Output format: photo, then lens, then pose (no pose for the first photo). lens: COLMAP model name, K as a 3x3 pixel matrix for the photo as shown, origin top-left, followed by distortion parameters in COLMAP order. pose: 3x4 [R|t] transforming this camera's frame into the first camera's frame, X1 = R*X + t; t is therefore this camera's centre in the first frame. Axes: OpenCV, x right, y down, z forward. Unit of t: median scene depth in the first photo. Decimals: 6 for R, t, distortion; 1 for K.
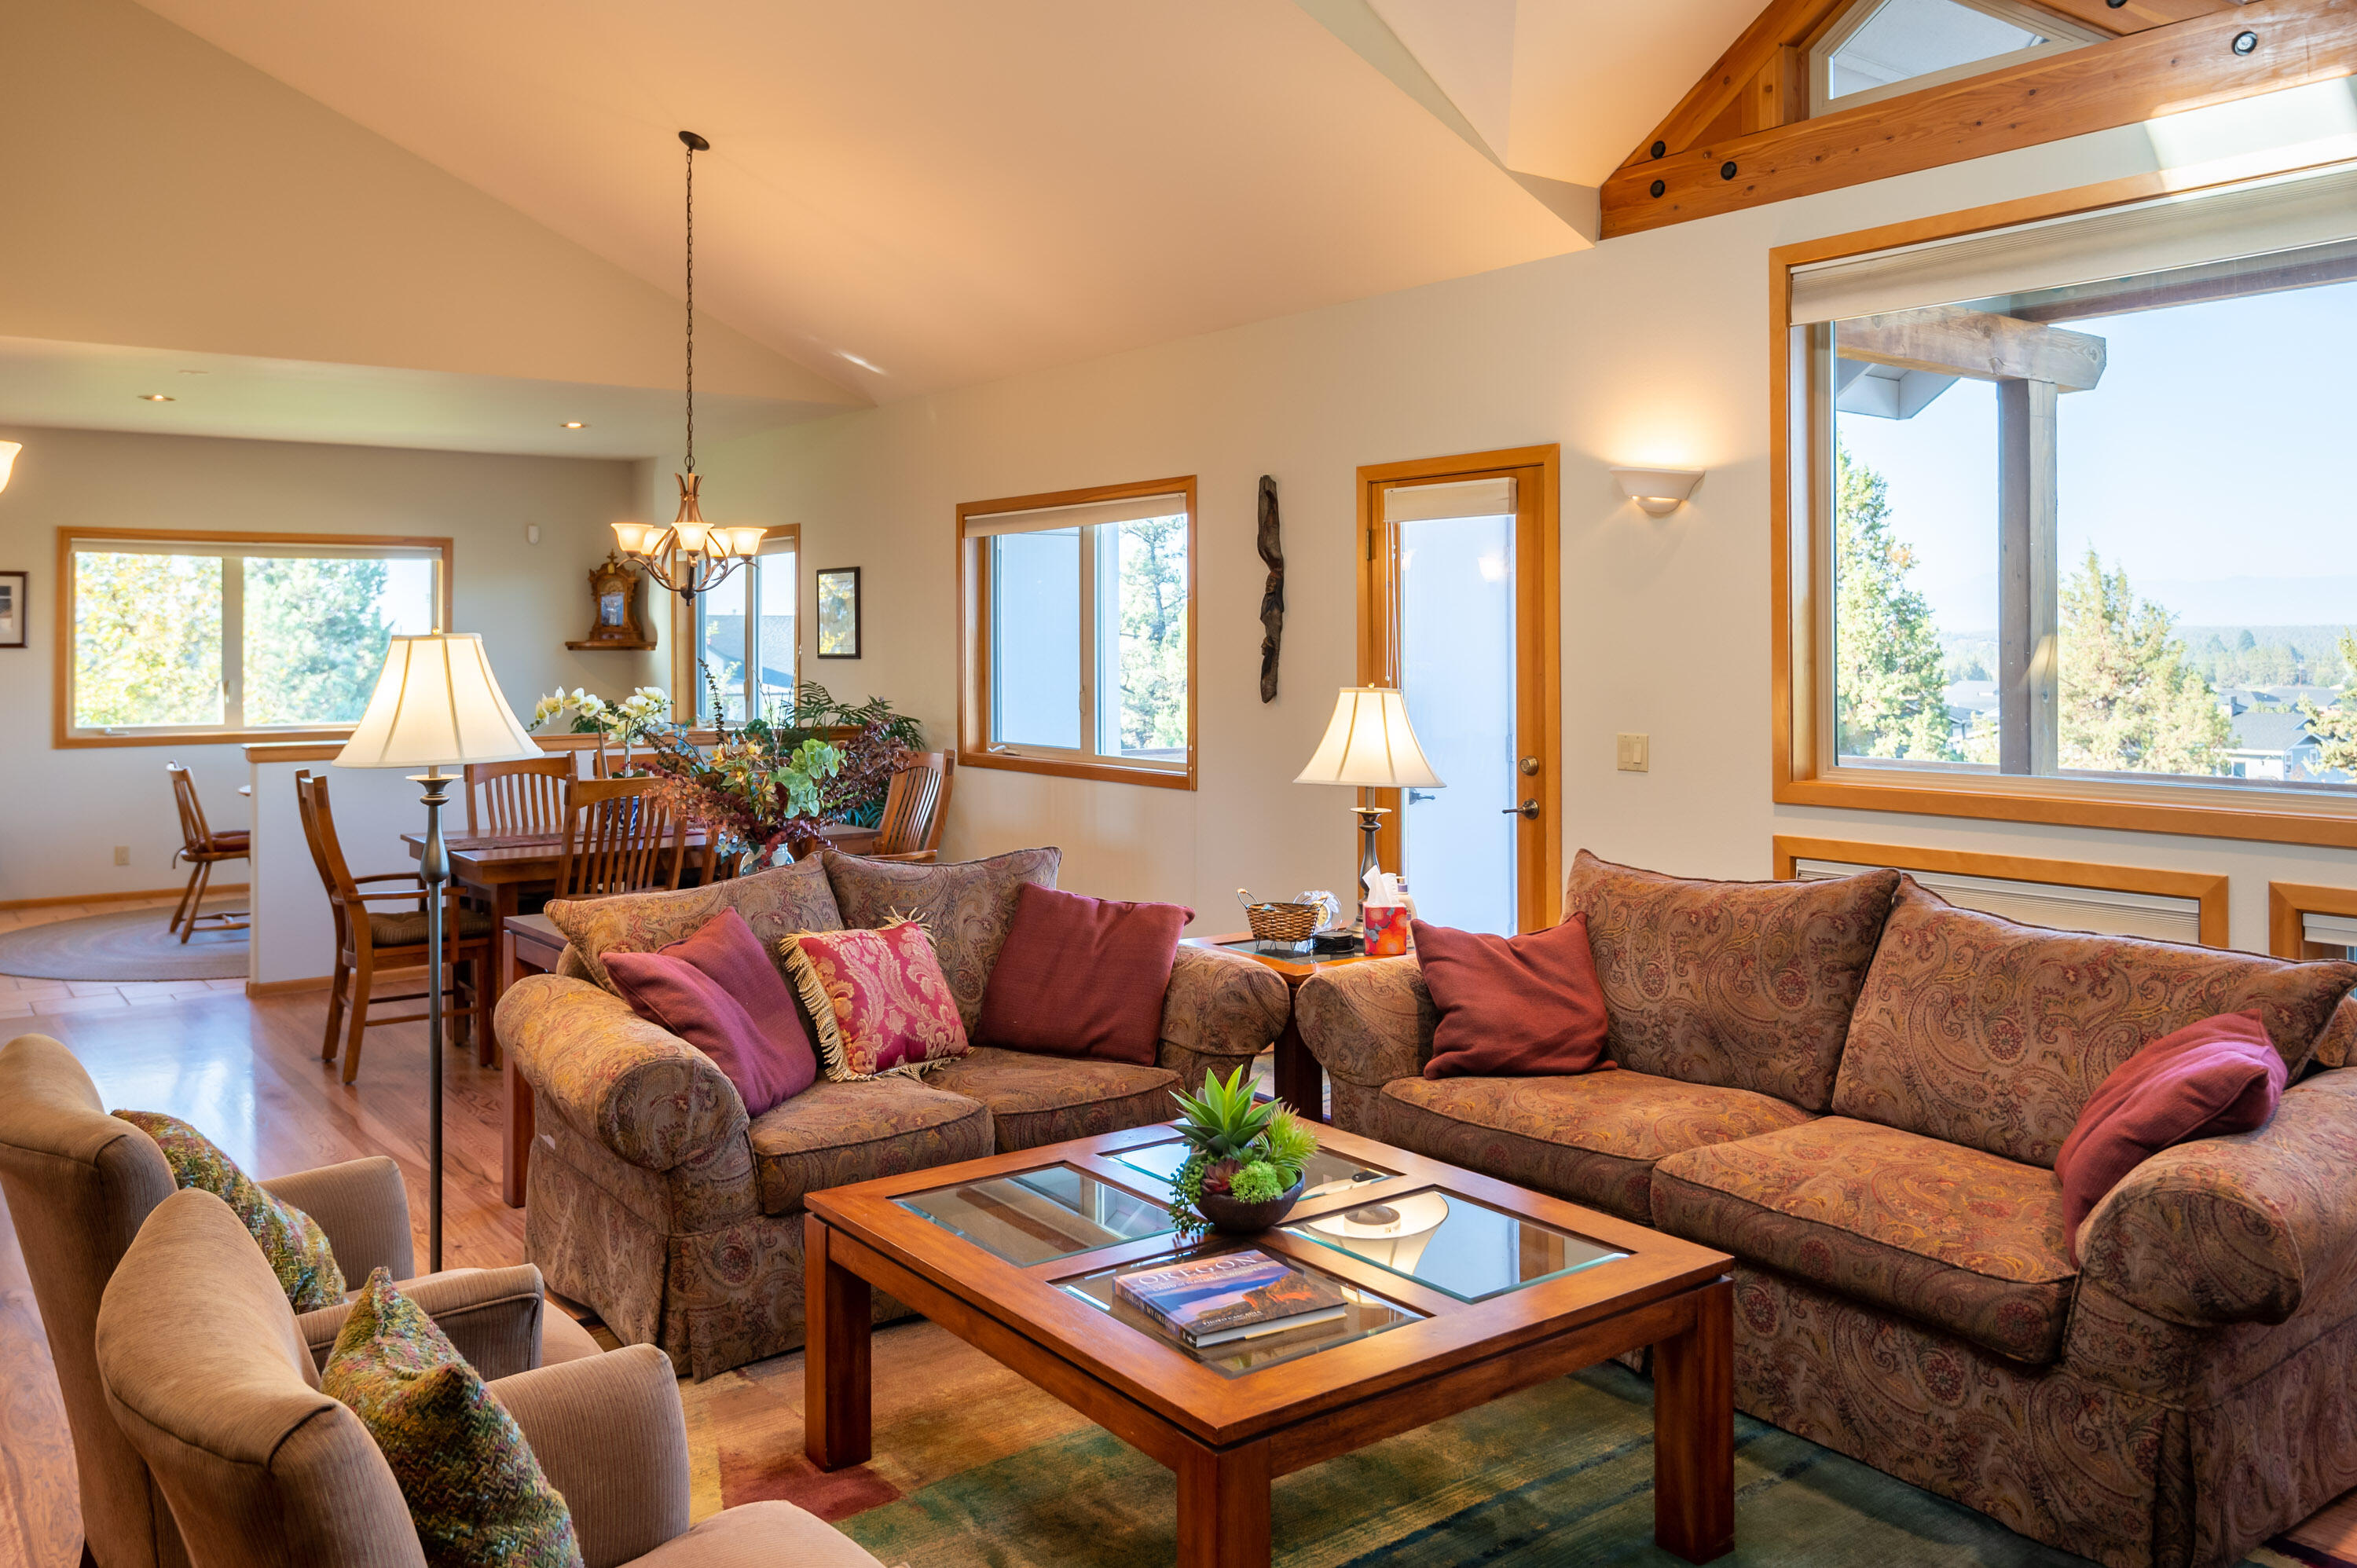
lens RADIAL K [[1800.9, 0, 1170.8], [0, 1800.9, 623.4], [0, 0, 1]] dist [-0.008485, 0.003318]
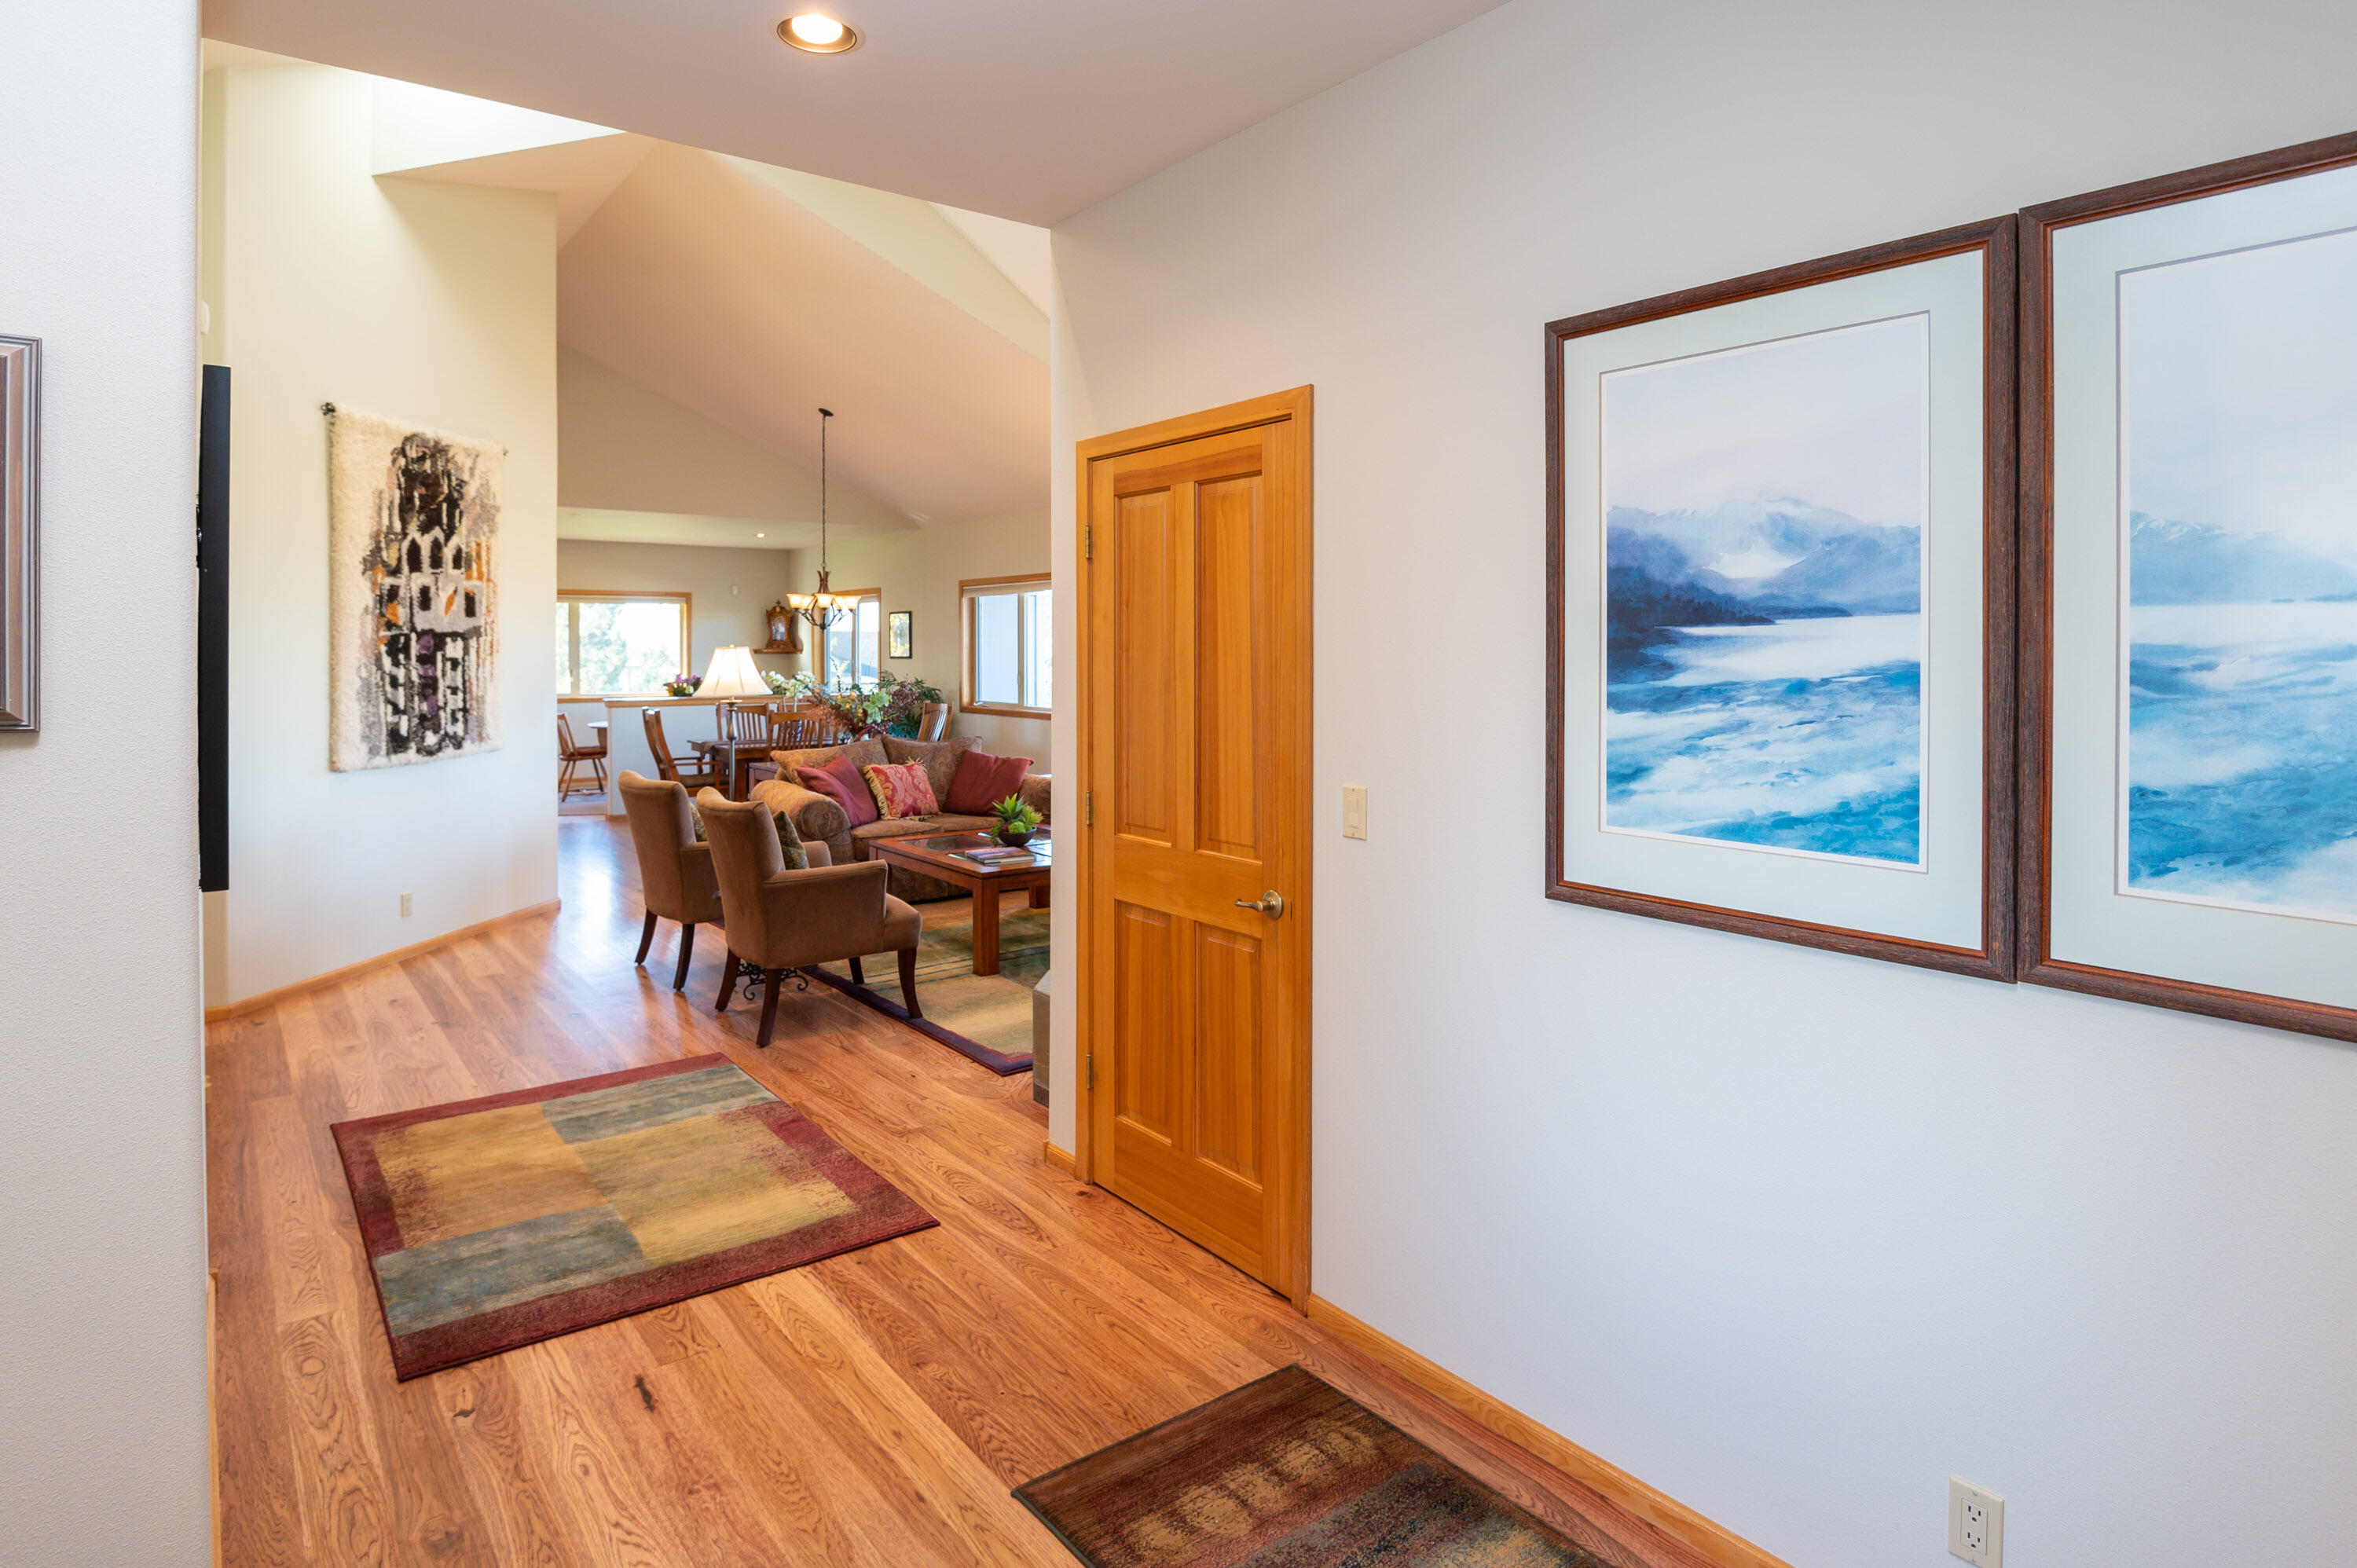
lens RADIAL K [[1280.3, 0, 1195.6], [0, 1280.3, 653.1], [0, 0, 1]] dist [0.008831, 0.001656]
pose [[0.999599, 0.002834, 0.028172, 0.142151], [-0.003207, 0.999908, 0.013212, -0.008158], [-0.028132, -0.013297, 0.999516, -0.581141]]
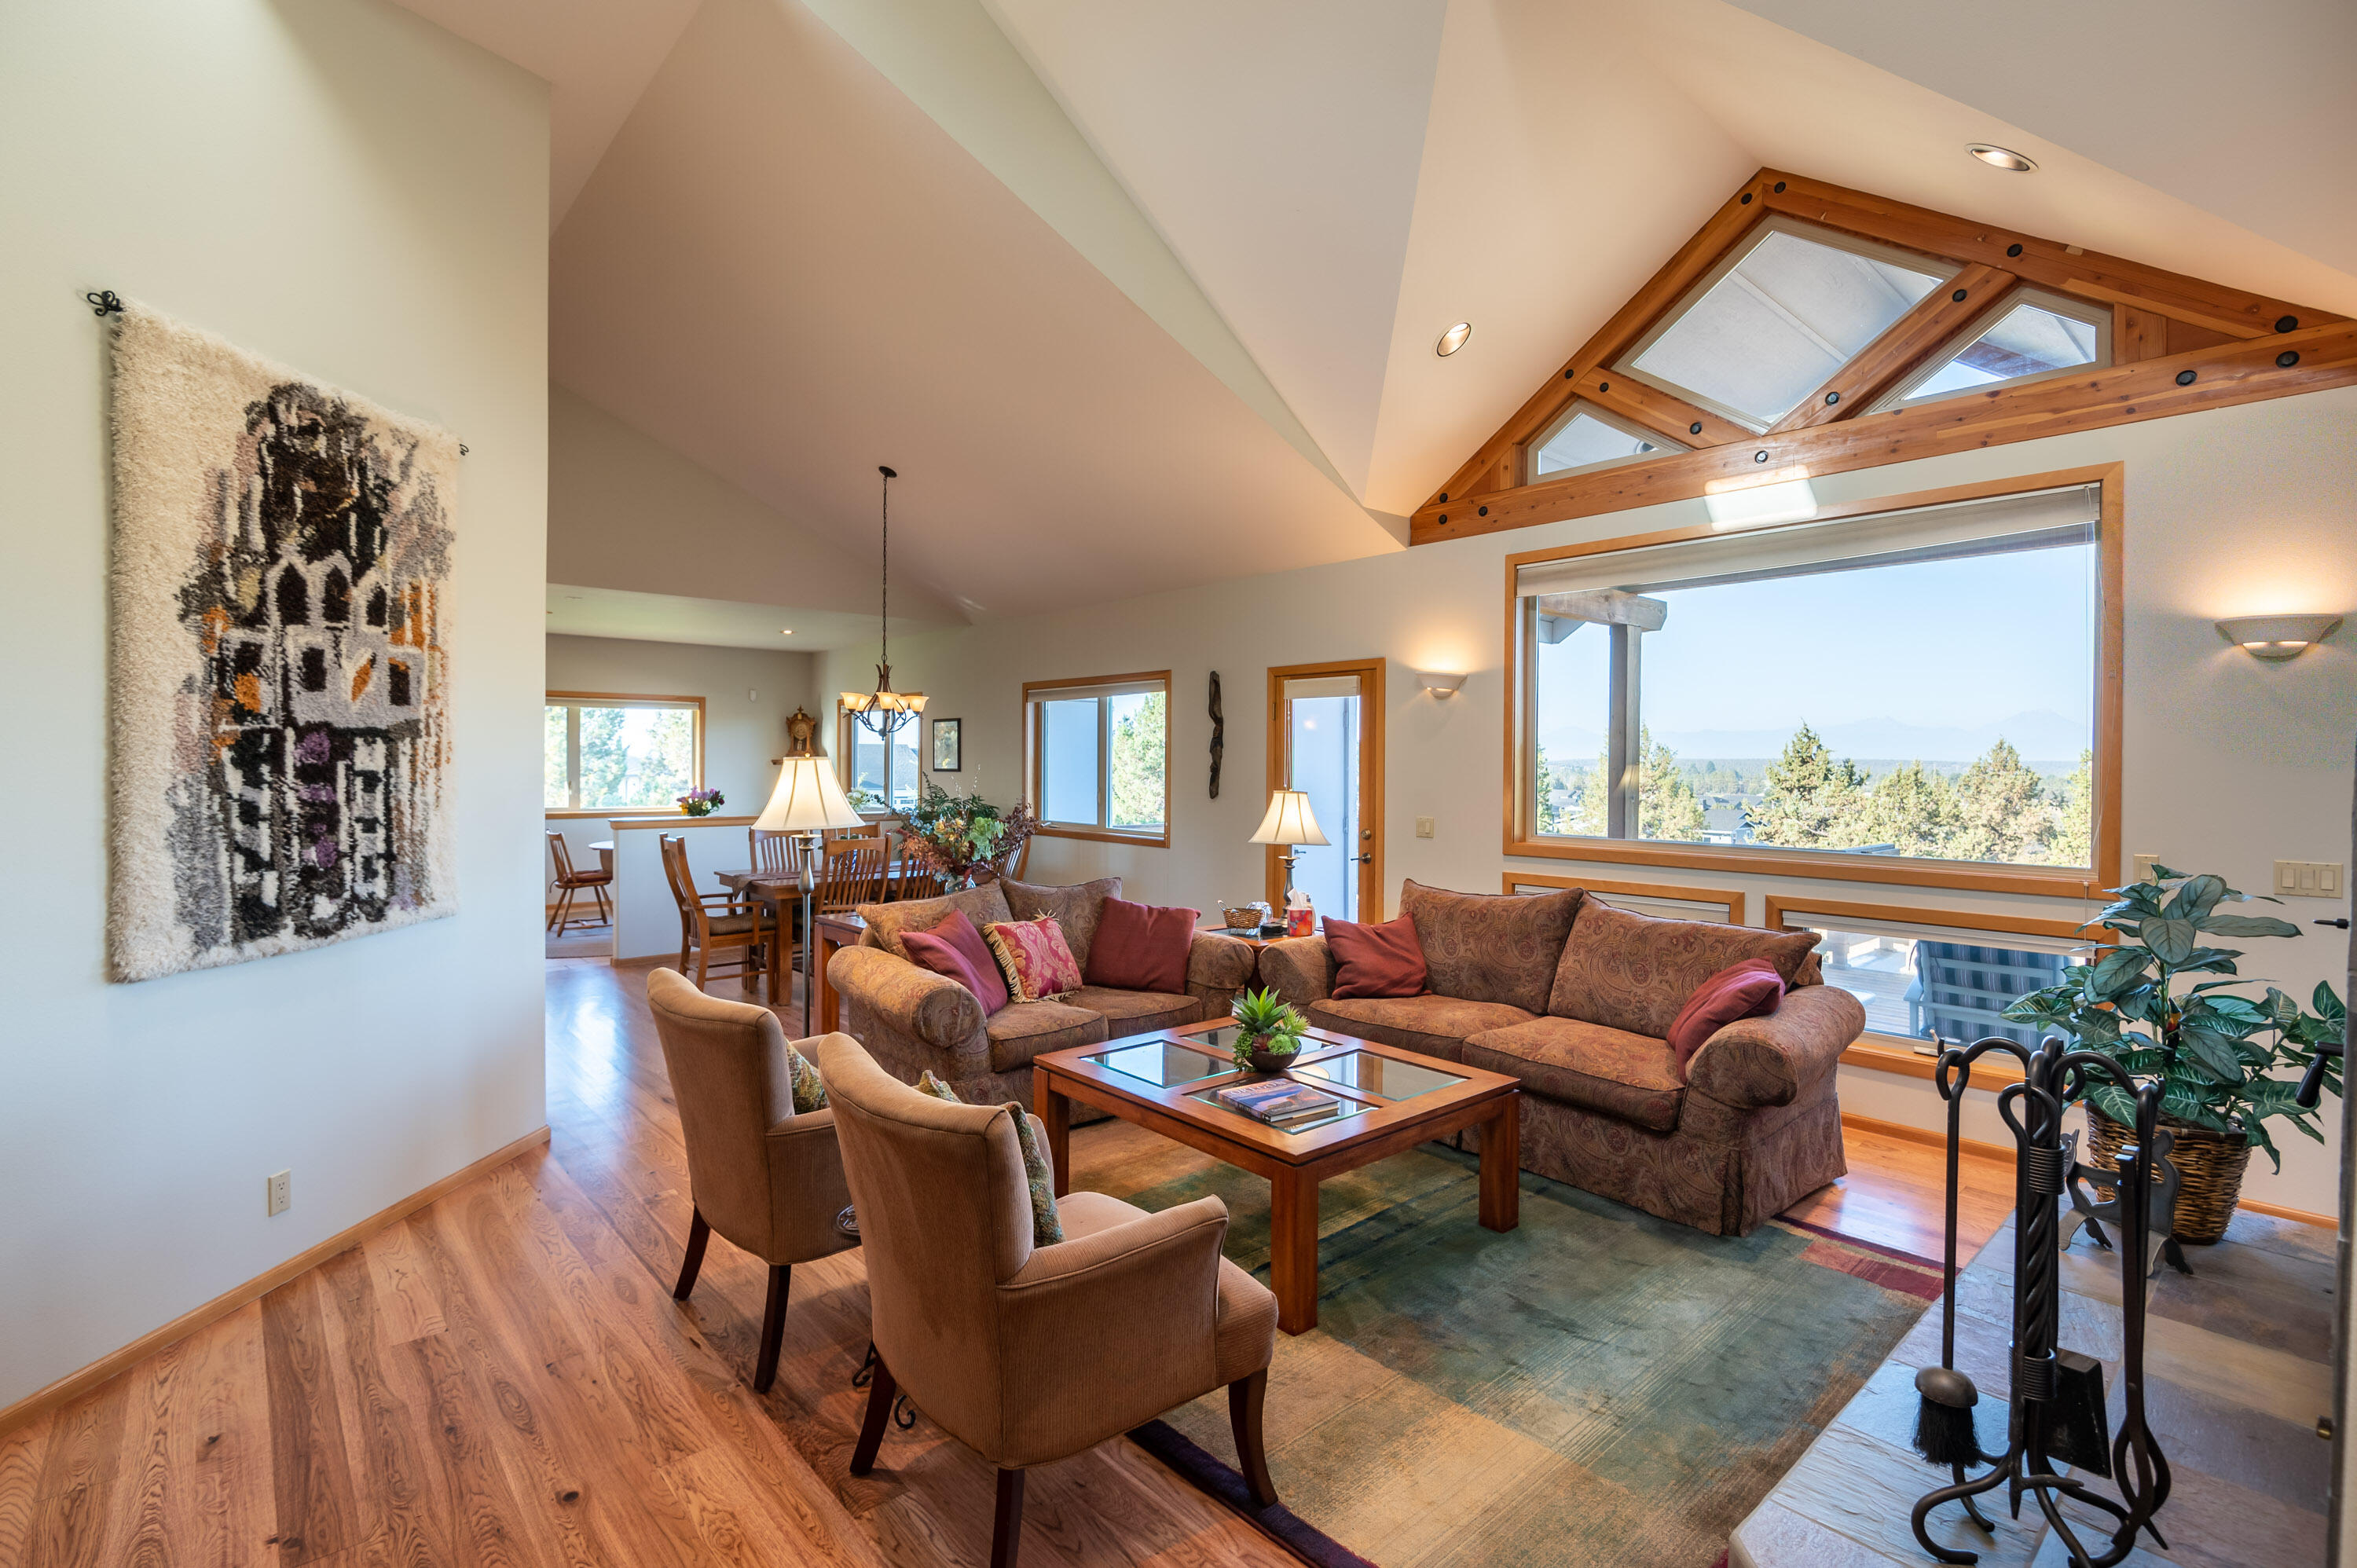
lens RADIAL K [[1089.3, 0, 1168.3], [0, 1089.3, 768.7], [0, 0, 1]] dist [-0.009123, -0.000870]
pose [[0.996987, 0.009435, 0.076999, -0.082325], [-0.010667, 0.999821, 0.015608, -0.002171], [-0.076838, -0.016382, 0.996909, -0.077462]]
